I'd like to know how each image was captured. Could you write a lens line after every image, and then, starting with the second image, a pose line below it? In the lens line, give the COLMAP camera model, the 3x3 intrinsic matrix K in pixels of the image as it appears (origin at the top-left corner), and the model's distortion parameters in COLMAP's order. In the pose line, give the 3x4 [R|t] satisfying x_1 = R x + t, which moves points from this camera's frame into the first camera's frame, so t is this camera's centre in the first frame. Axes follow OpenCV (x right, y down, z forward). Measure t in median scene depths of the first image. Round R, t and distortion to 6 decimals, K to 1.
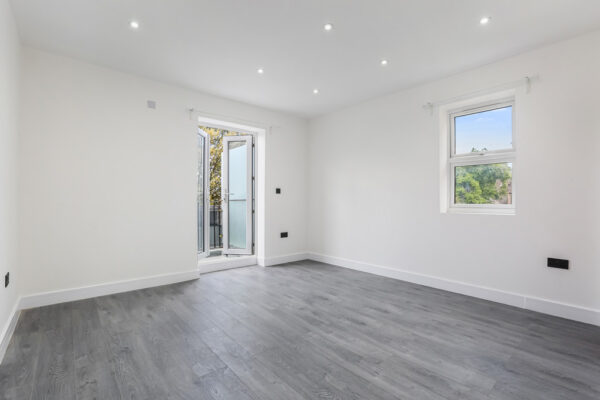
lens RADIAL K [[274.7, 0, 296.8], [0, 274.7, 199.6], [0, 0, 1]] dist [-0.051459, 0.020570]
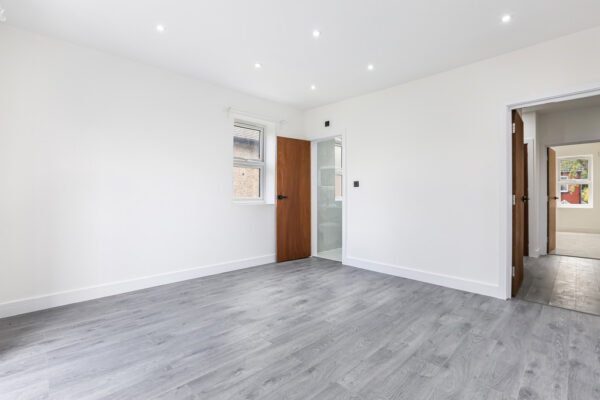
lens RADIAL K [[274.7, 0, 296.8], [0, 274.7, 199.6], [0, 0, 1]] dist [-0.051459, 0.020570]
pose [[-0.060486, -0.016780, 0.998028, -0.771895], [-0.012480, 0.999793, 0.016053, -0.000426], [-0.998091, -0.011484, -0.060683, 0.921936]]
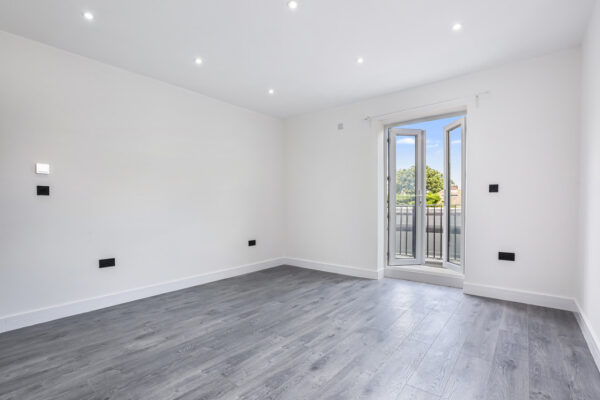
lens RADIAL K [[274.7, 0, 296.8], [0, 274.7, 199.6], [0, 0, 1]] dist [-0.051459, 0.020570]
pose [[0.172449, -0.025381, -0.984691, 0.820856], [0.019309, 0.999563, -0.022383, 0.002420], [0.984829, -0.015154, 0.172864, 0.686629]]
